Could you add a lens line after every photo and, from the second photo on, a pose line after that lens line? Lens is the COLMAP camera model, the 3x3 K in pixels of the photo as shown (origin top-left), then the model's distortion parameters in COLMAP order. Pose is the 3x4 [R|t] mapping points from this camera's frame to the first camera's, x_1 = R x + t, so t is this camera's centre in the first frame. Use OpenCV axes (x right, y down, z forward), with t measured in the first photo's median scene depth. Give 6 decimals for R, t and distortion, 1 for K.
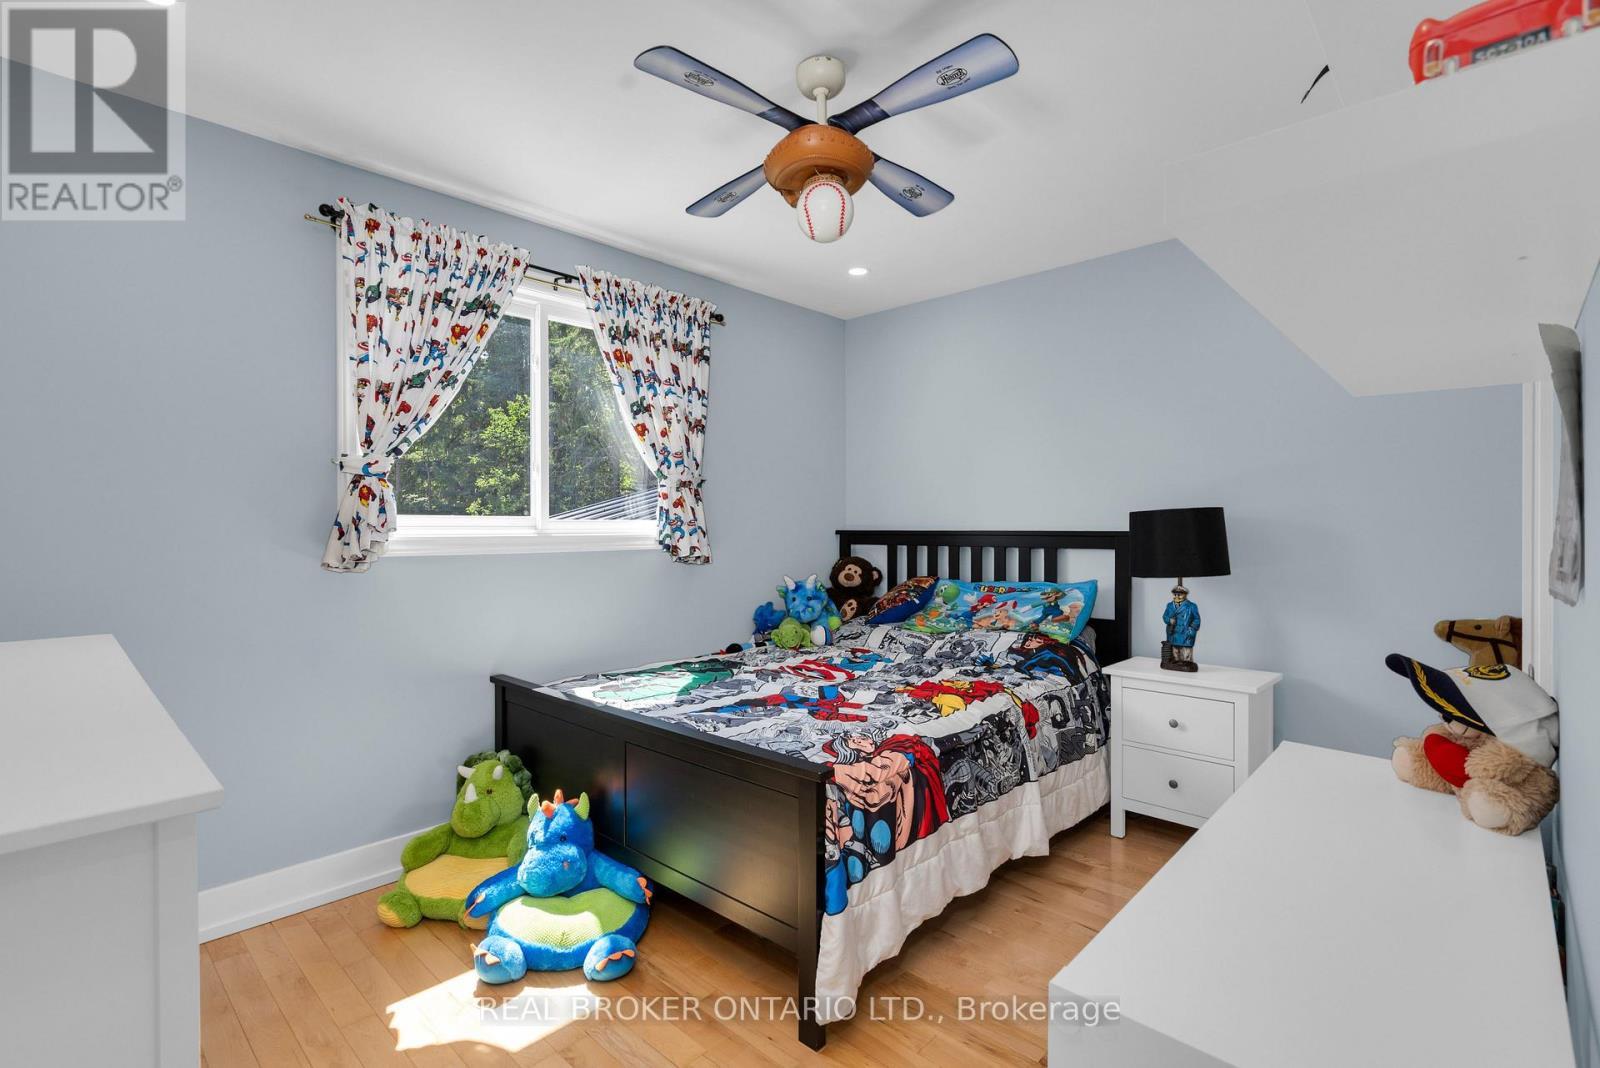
lens RADIAL K [[742.1, 0, 800.8], [0, 742.1, 541.1], [0, 0, 1]] dist [-0.001877, 0.000146]
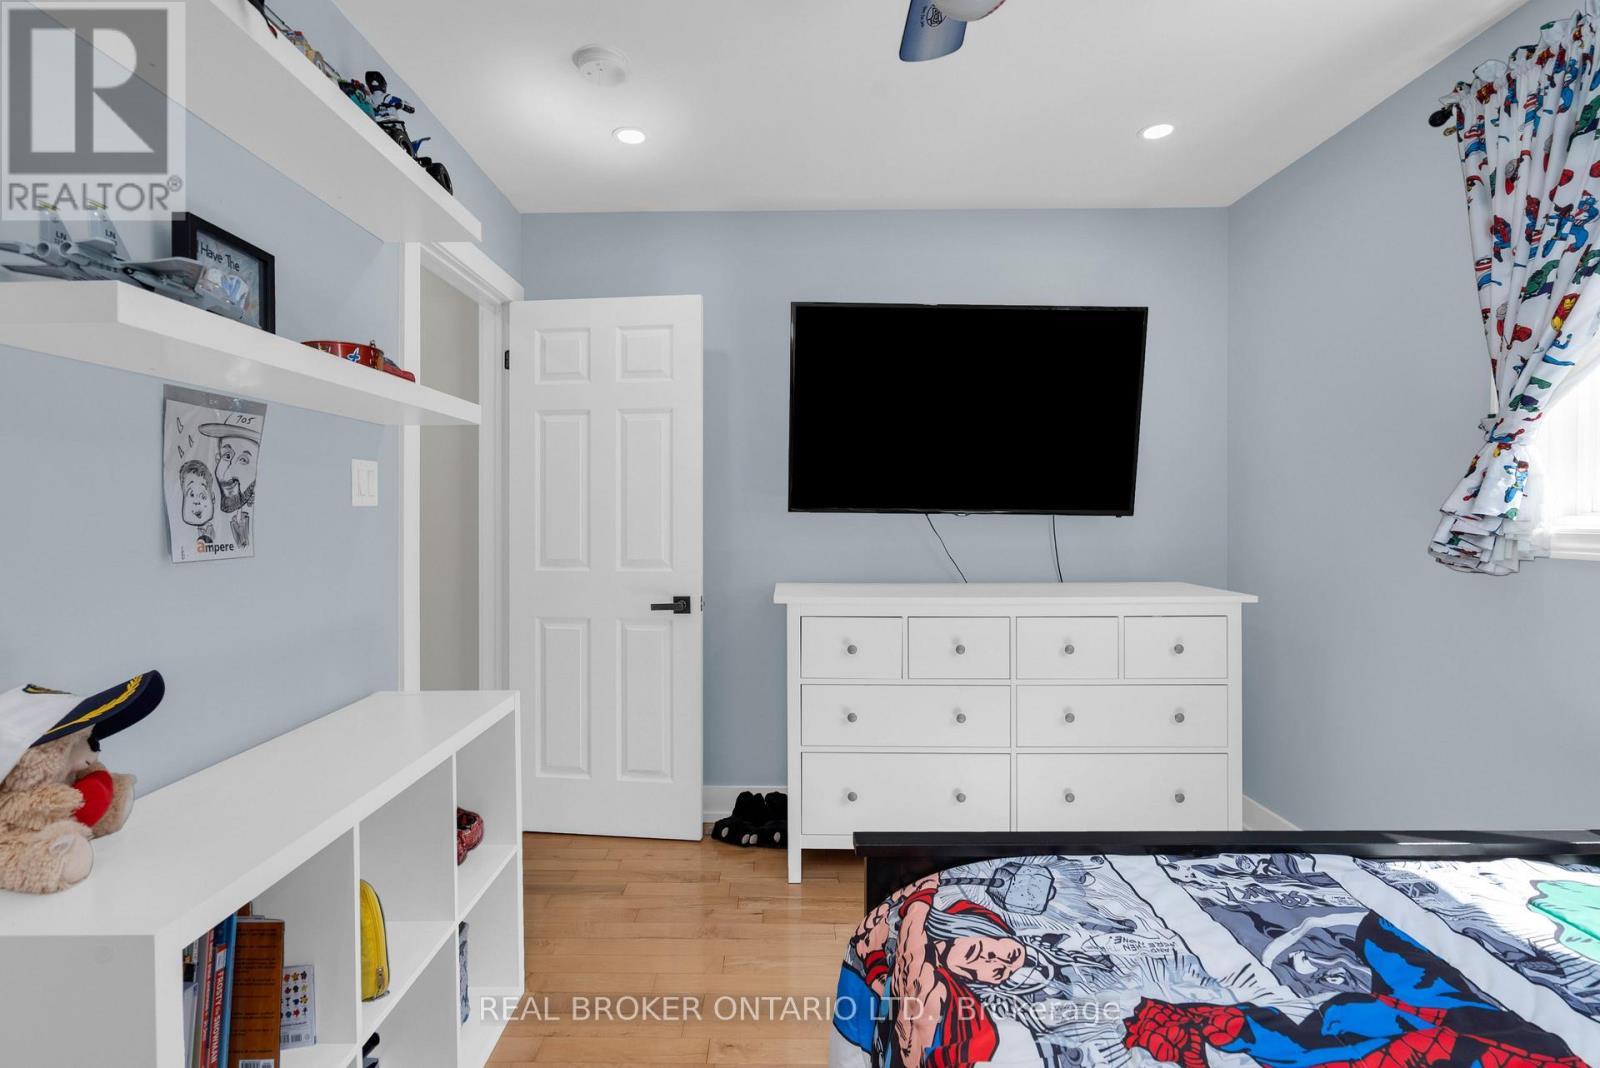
lens RADIAL K [[764.0, 0, 776.6], [0, 764.0, 529.0], [0, 0, 1]] dist [-0.000008, 0.001015]
pose [[-0.742134, 0.017776, -0.670016, 0.424440], [-0.005549, 0.999451, 0.032662, -0.022243], [0.670229, 0.027957, -0.741627, 1.054749]]
